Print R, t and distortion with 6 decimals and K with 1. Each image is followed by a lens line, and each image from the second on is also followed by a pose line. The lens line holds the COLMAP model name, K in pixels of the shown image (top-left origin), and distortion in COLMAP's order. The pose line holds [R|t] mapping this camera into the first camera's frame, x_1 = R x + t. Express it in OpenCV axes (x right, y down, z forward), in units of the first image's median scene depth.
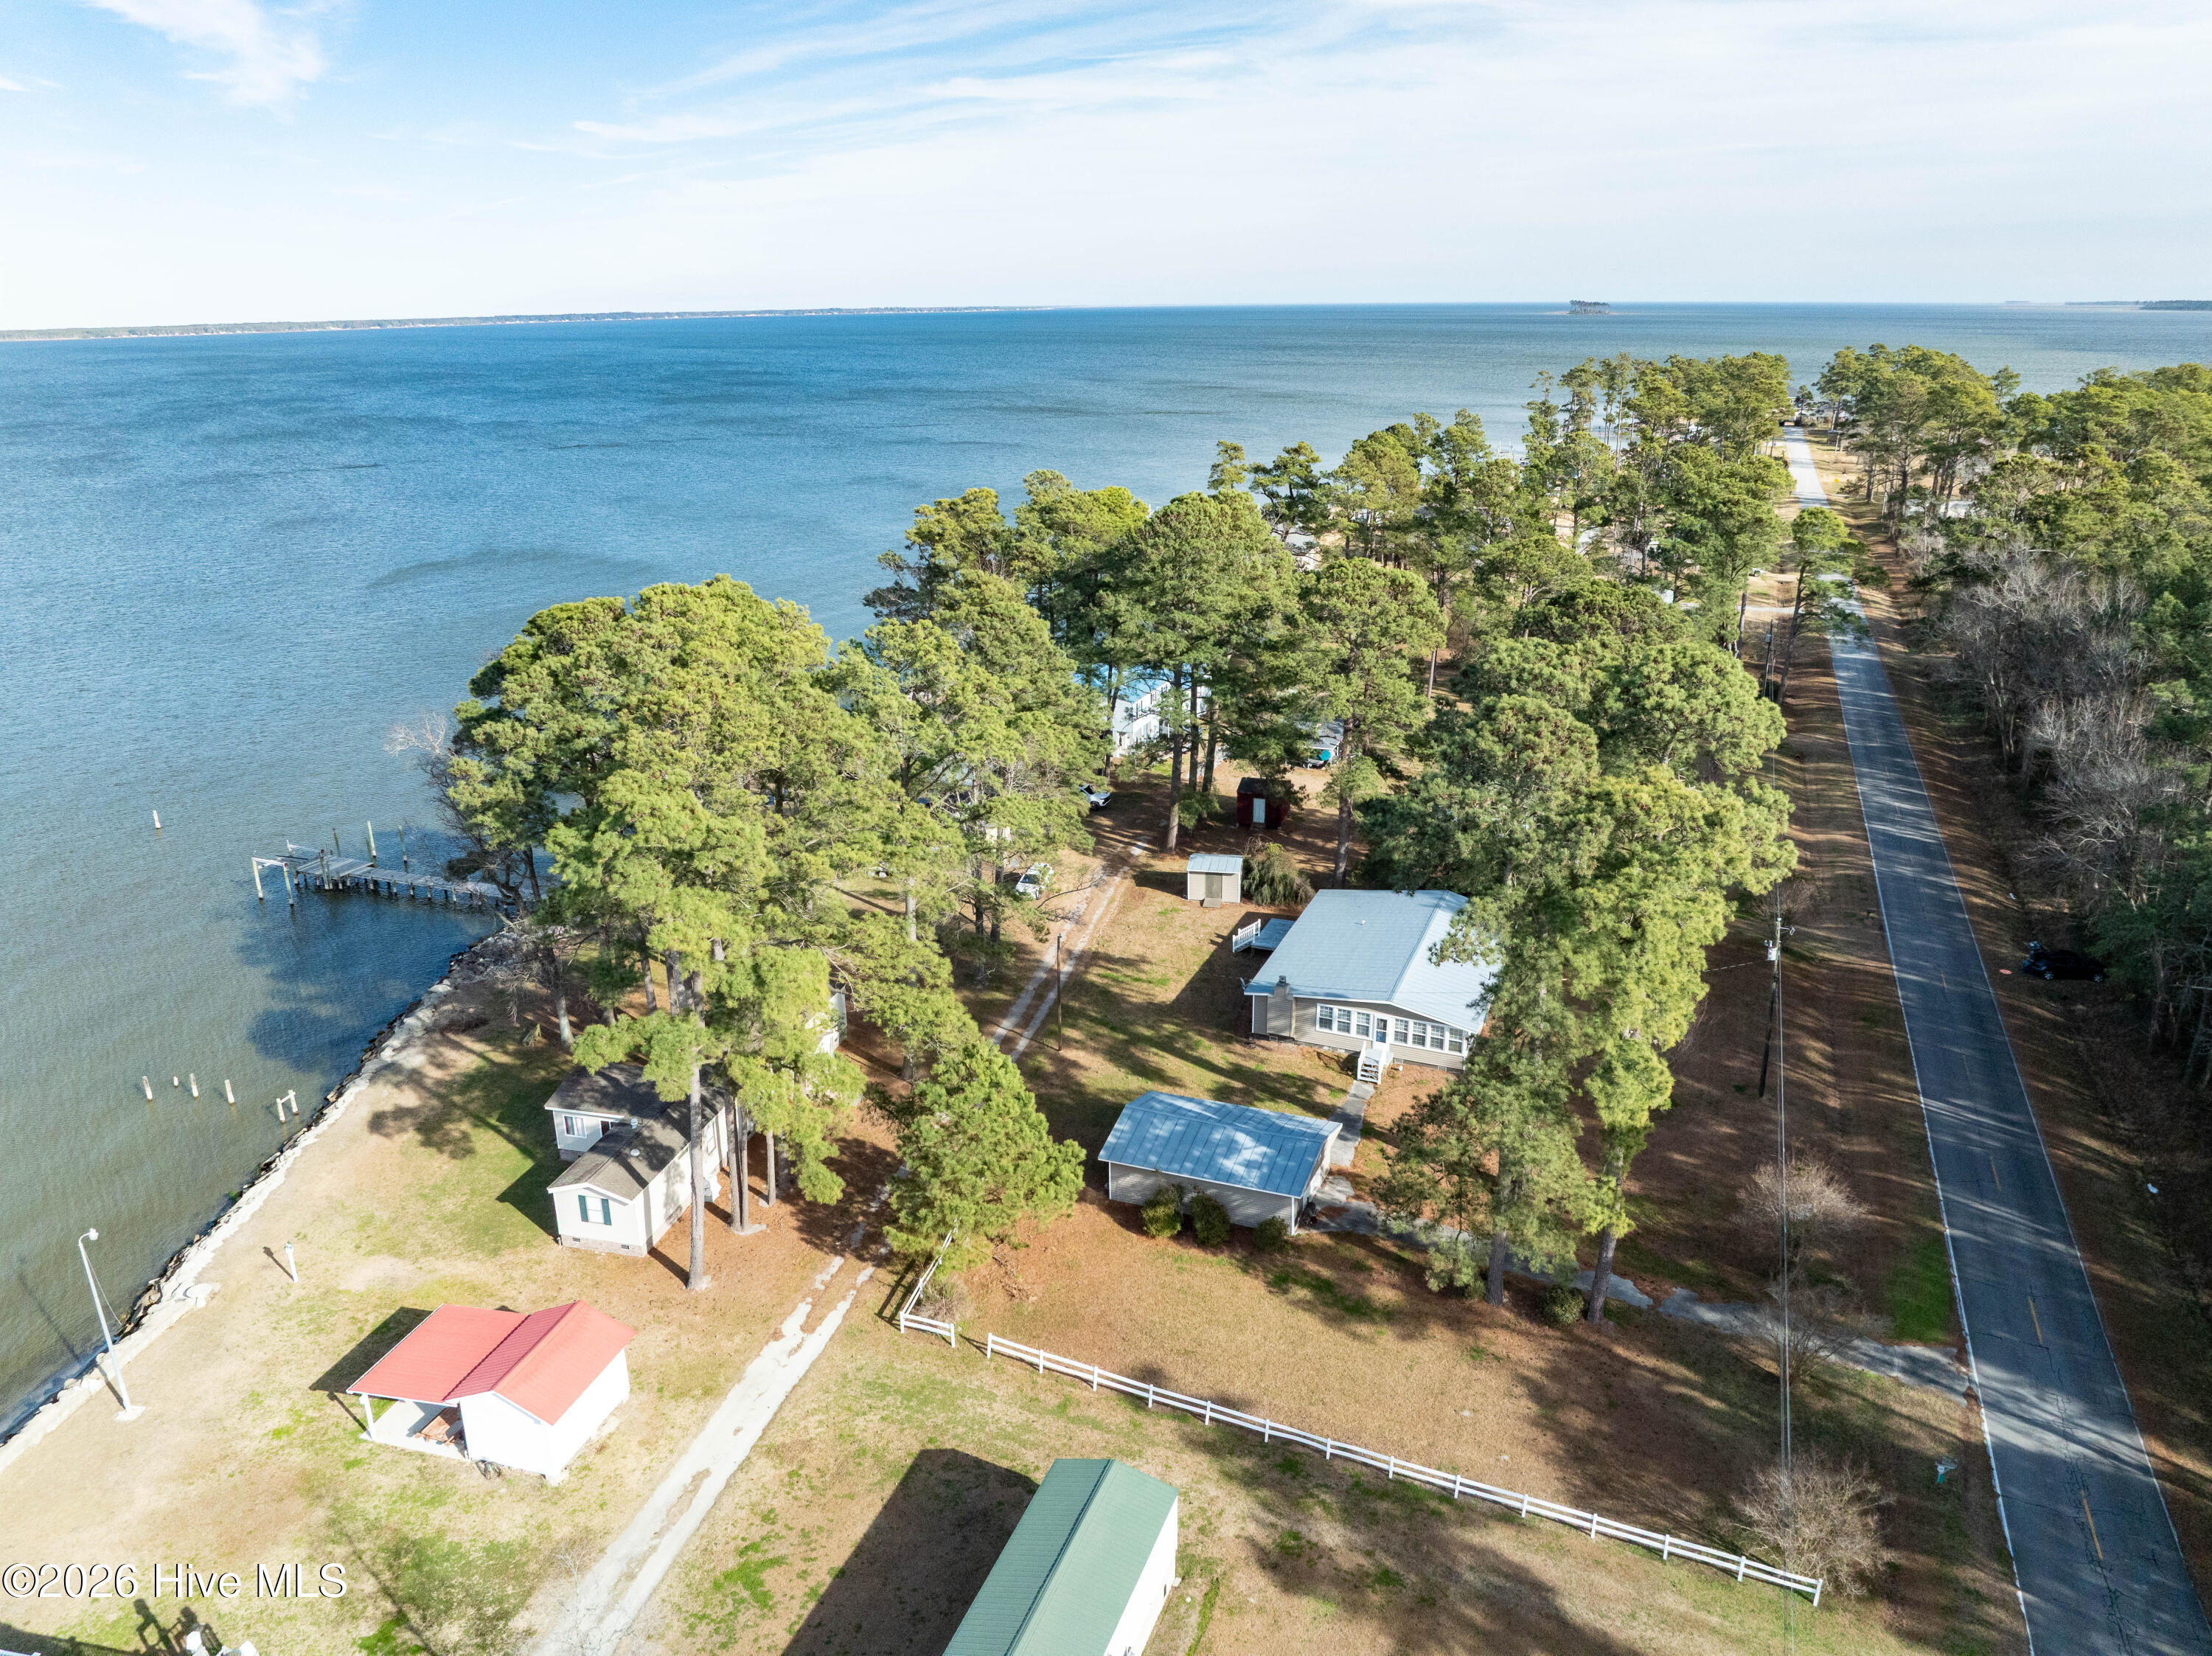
lens RADIAL K [[1543.0, 0, 1128.5], [0, 1543.0, 821.6], [0, 0, 1]] dist [-0.039919, 0.005163]
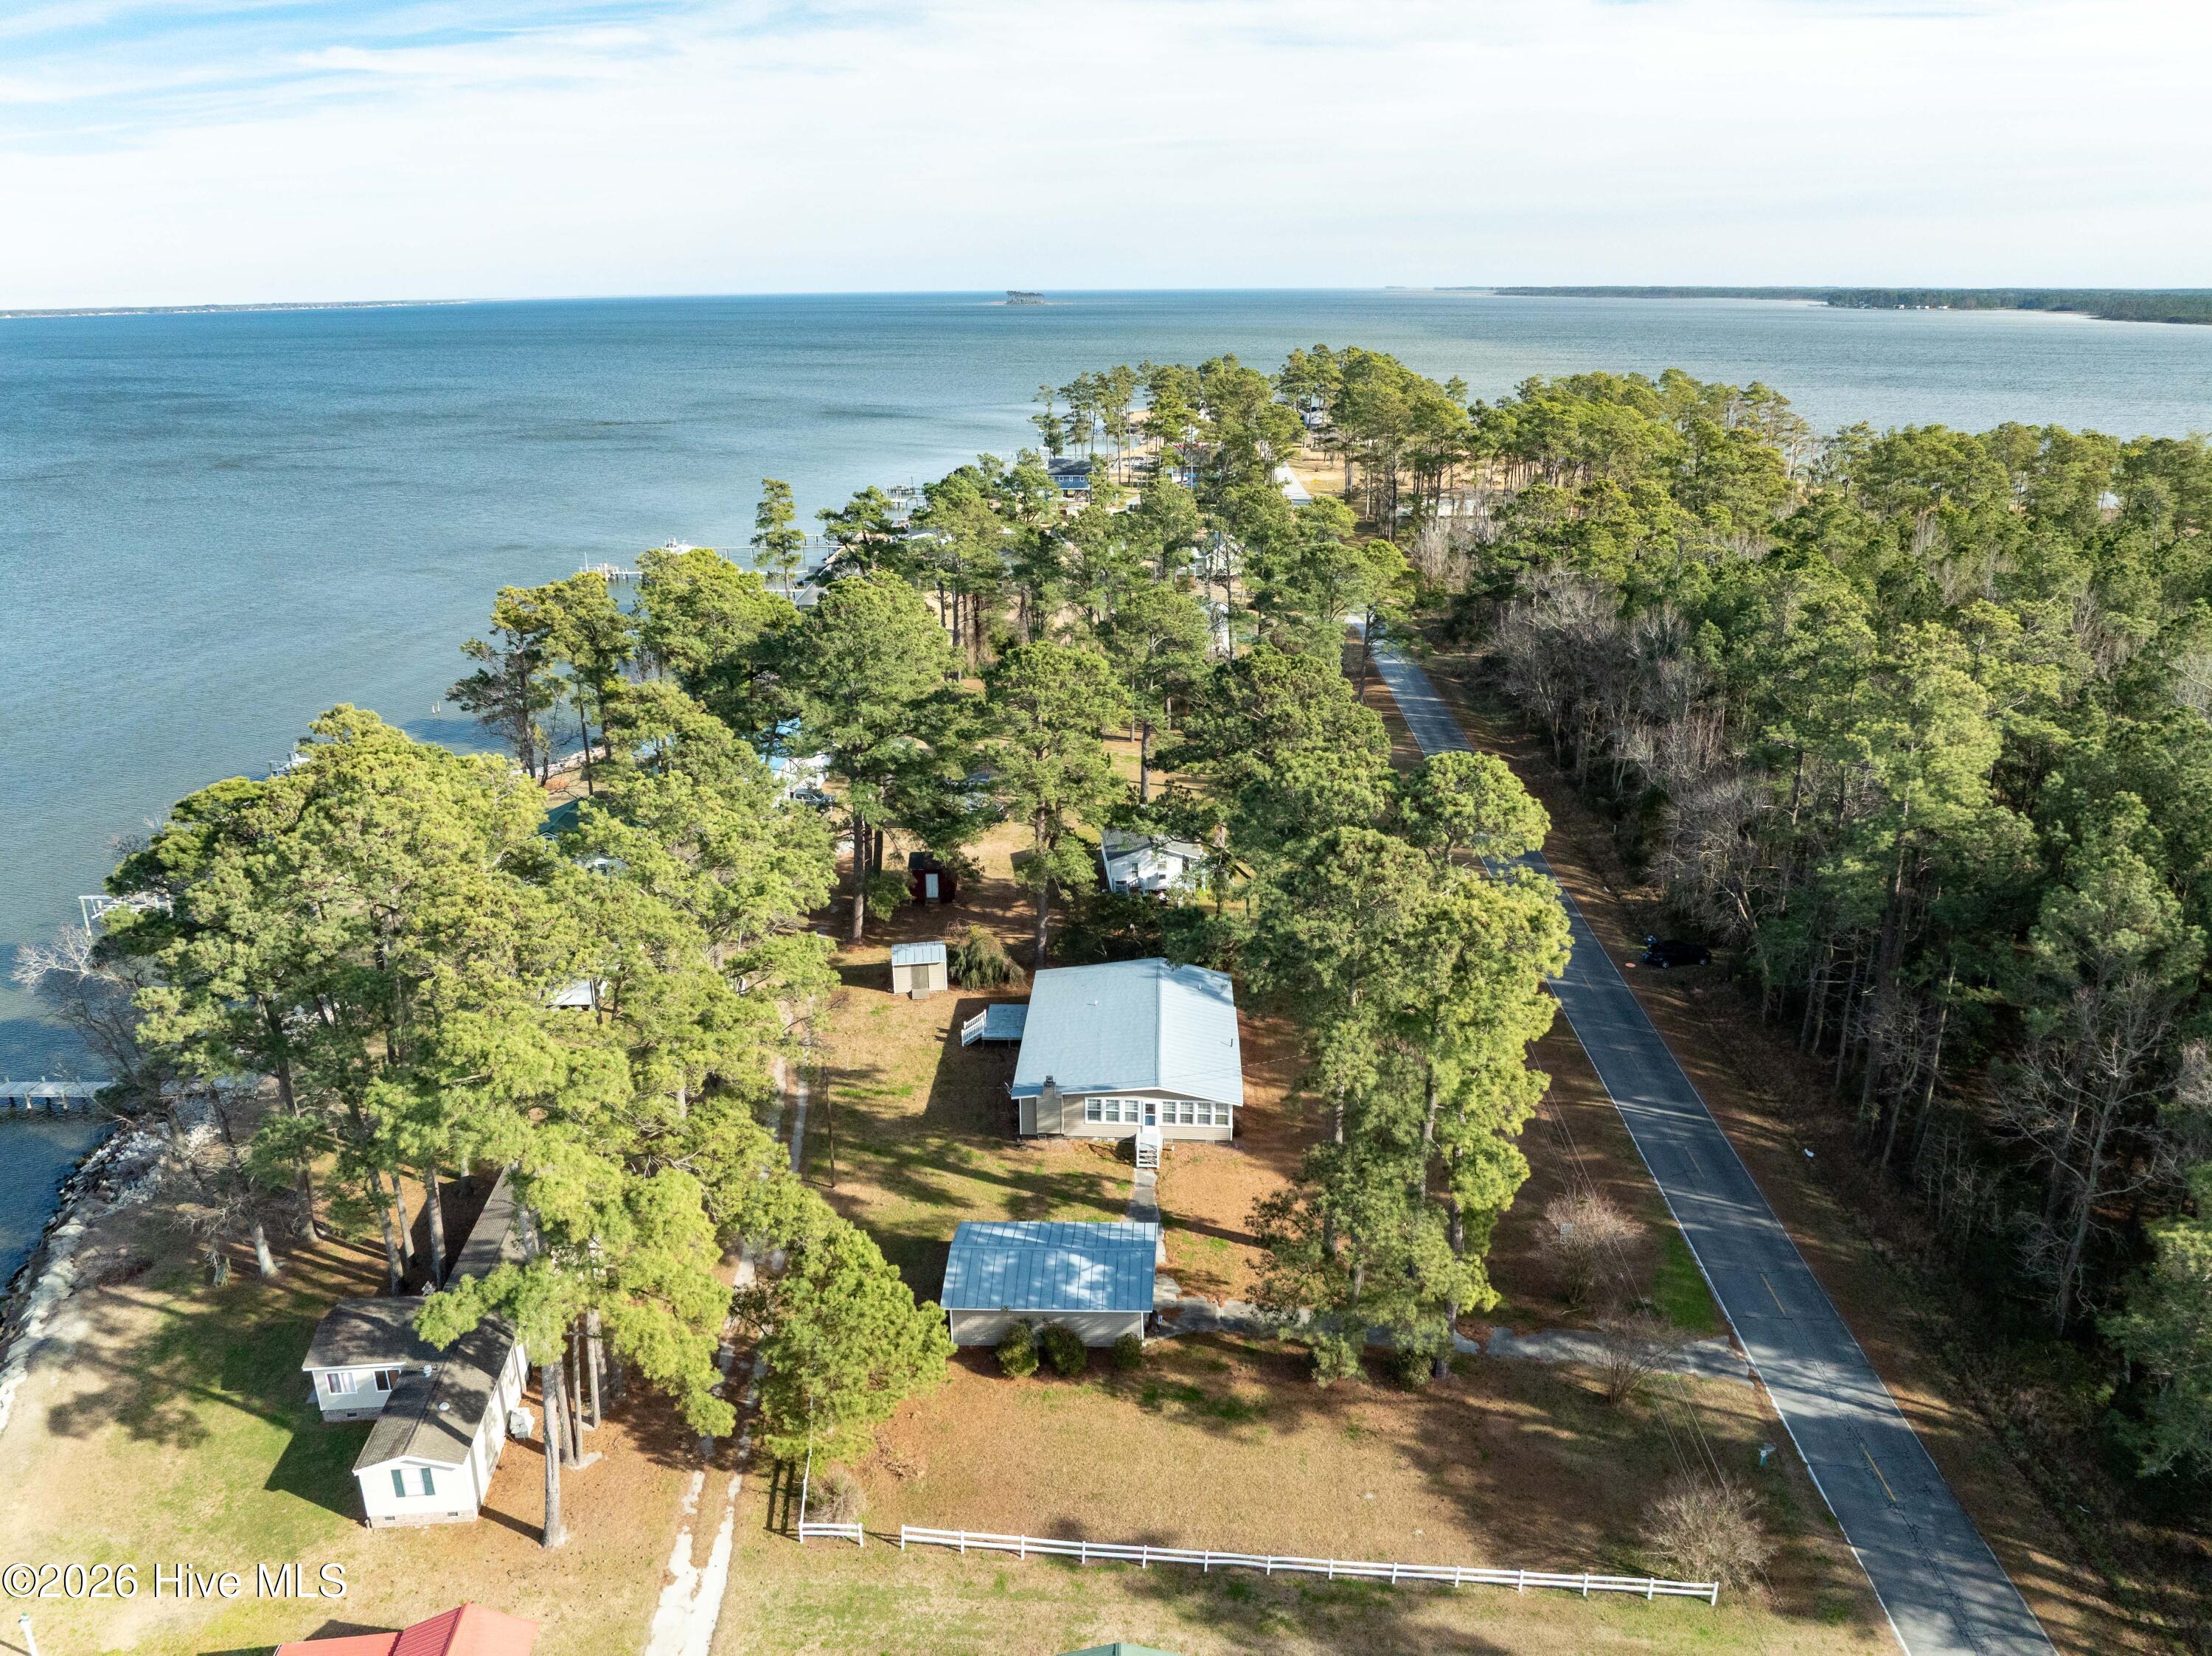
lens RADIAL K [[1543.0, 0, 1128.5], [0, 1543.0, 821.6], [0, 0, 1]] dist [-0.039919, 0.005163]
pose [[0.944386, -0.103682, 0.312066, -0.177402], [0.102820, 0.994513, 0.019264, -0.095466], [-0.312352, 0.013894, 0.949865, 0.024777]]
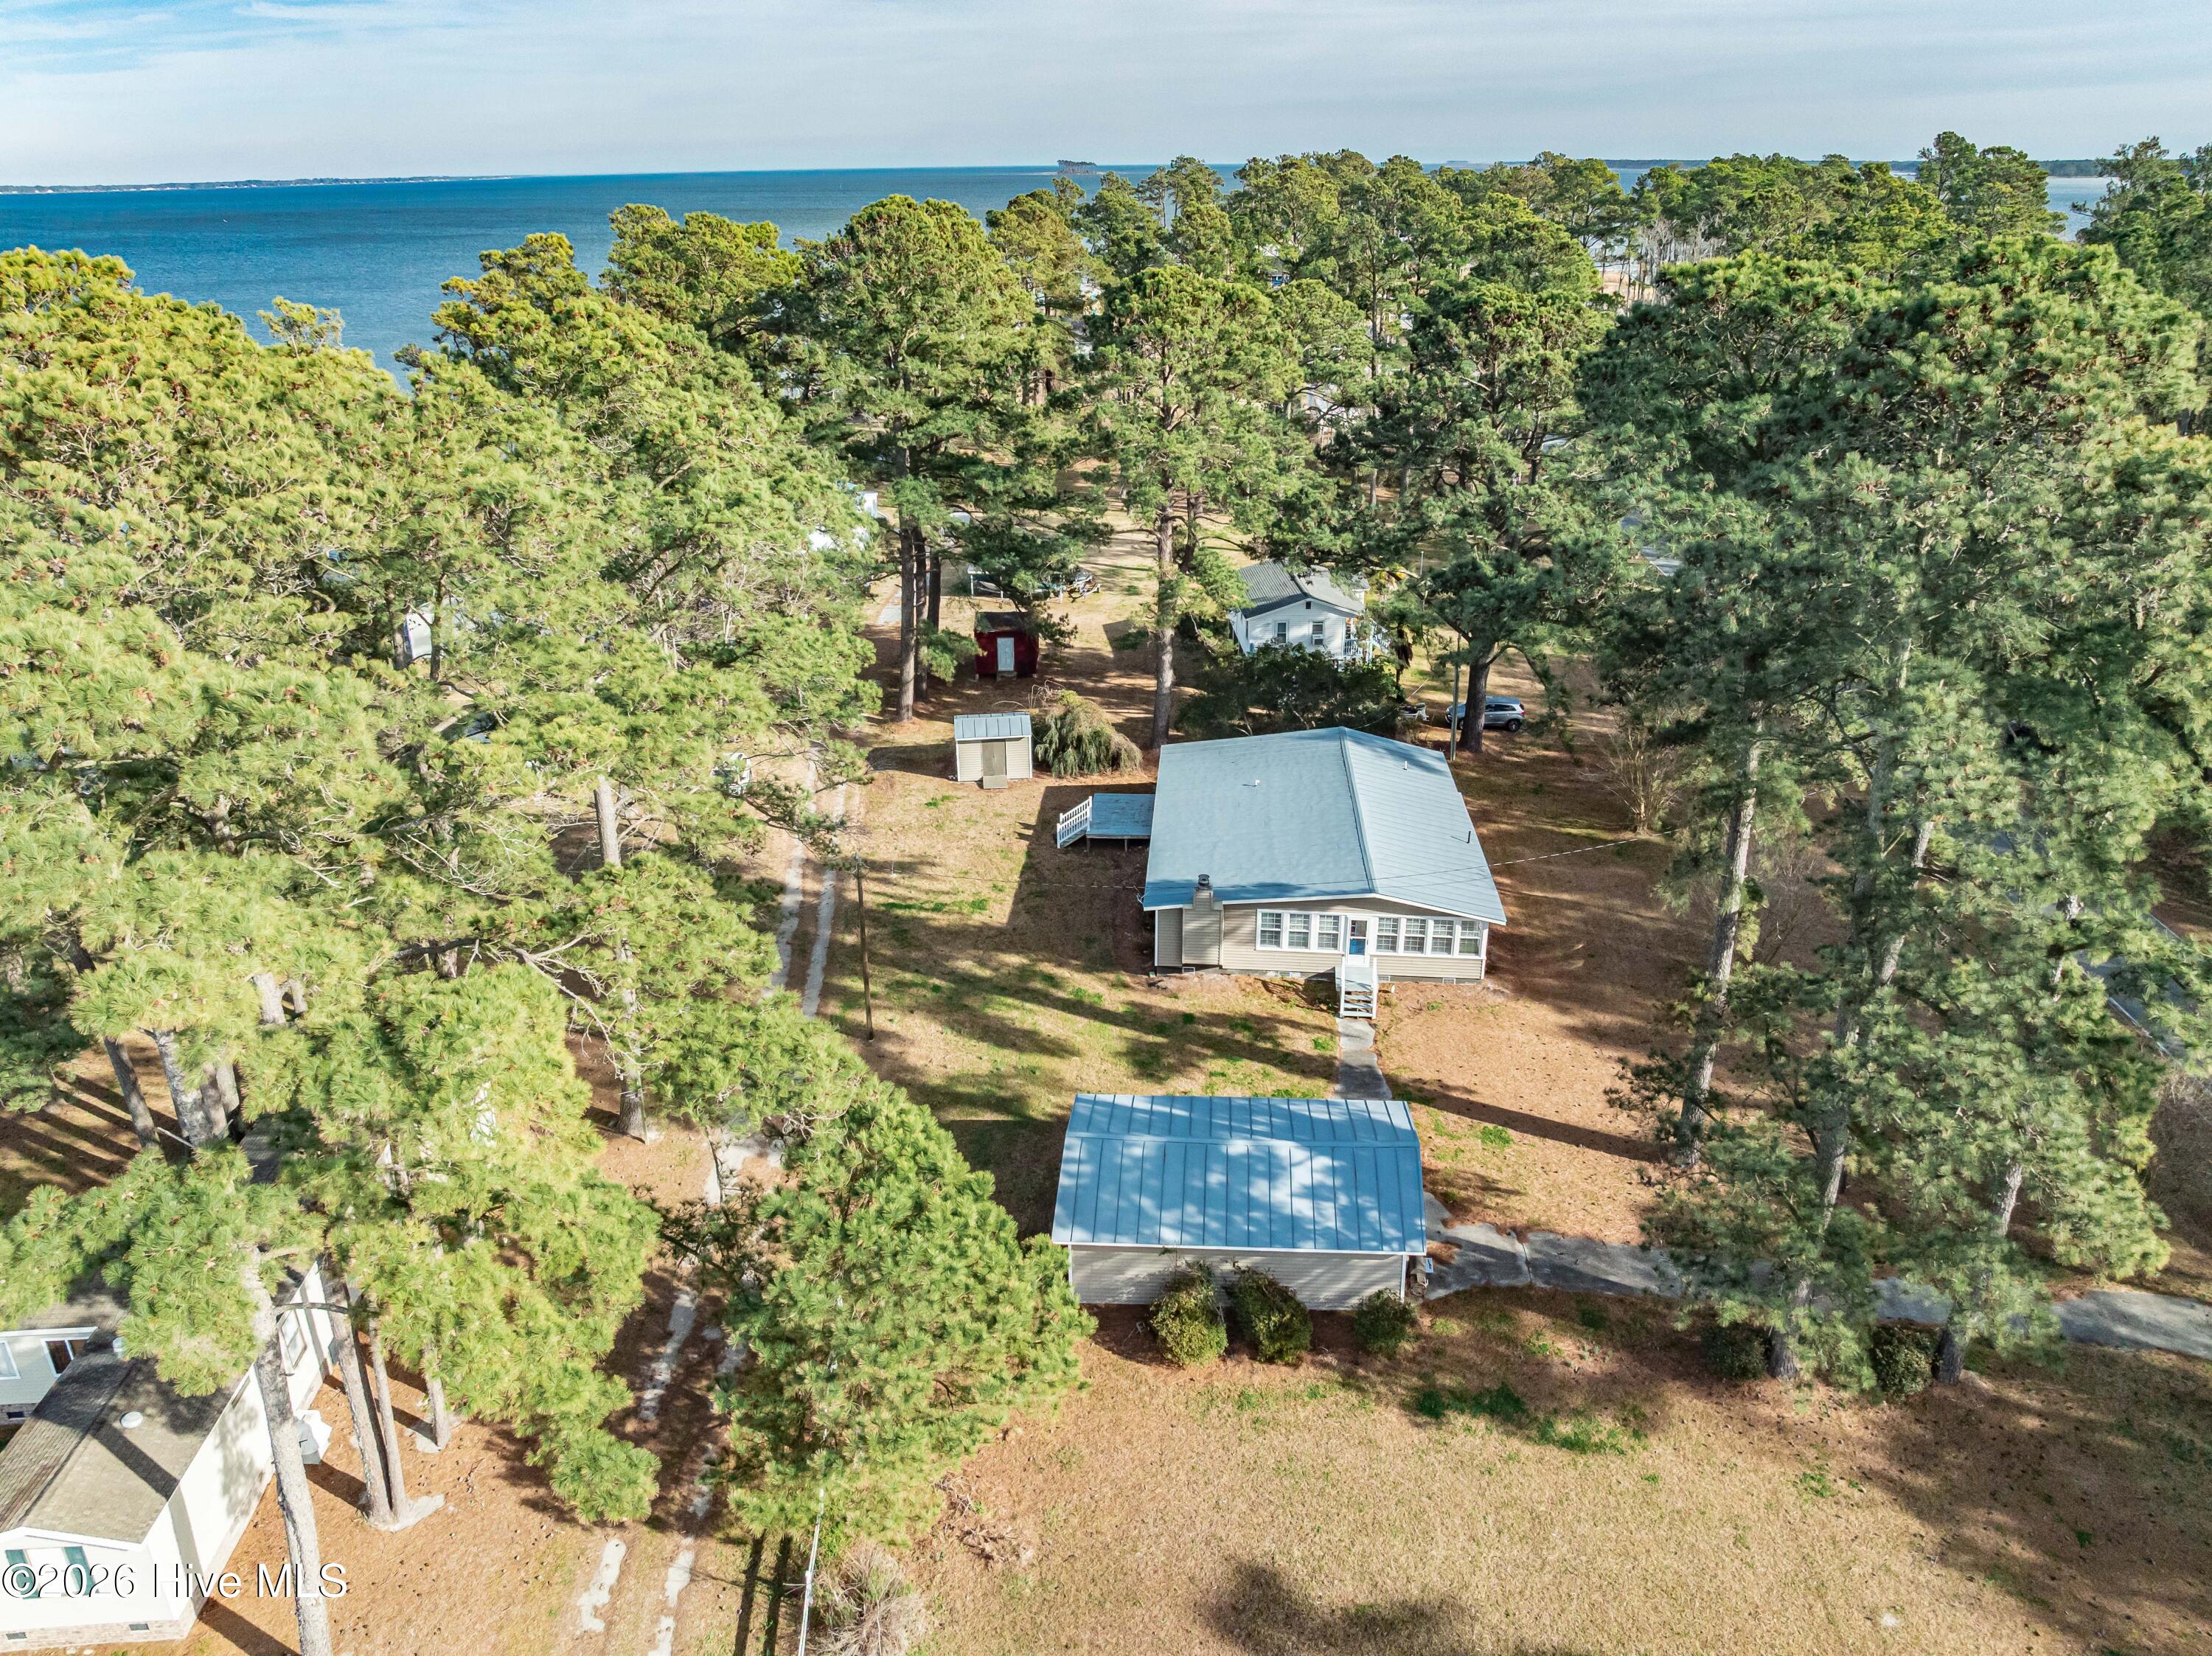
lens RADIAL K [[1564.7, 0, 1126.5], [0, 1564.7, 835.5], [0, 0, 1]] dist [-0.035725, 0.001370]
pose [[0.955165, -0.118027, 0.271533, -0.129692], [0.094266, 0.990613, 0.098990, 0.017878], [-0.280668, -0.068955, 0.957325, 0.448550]]
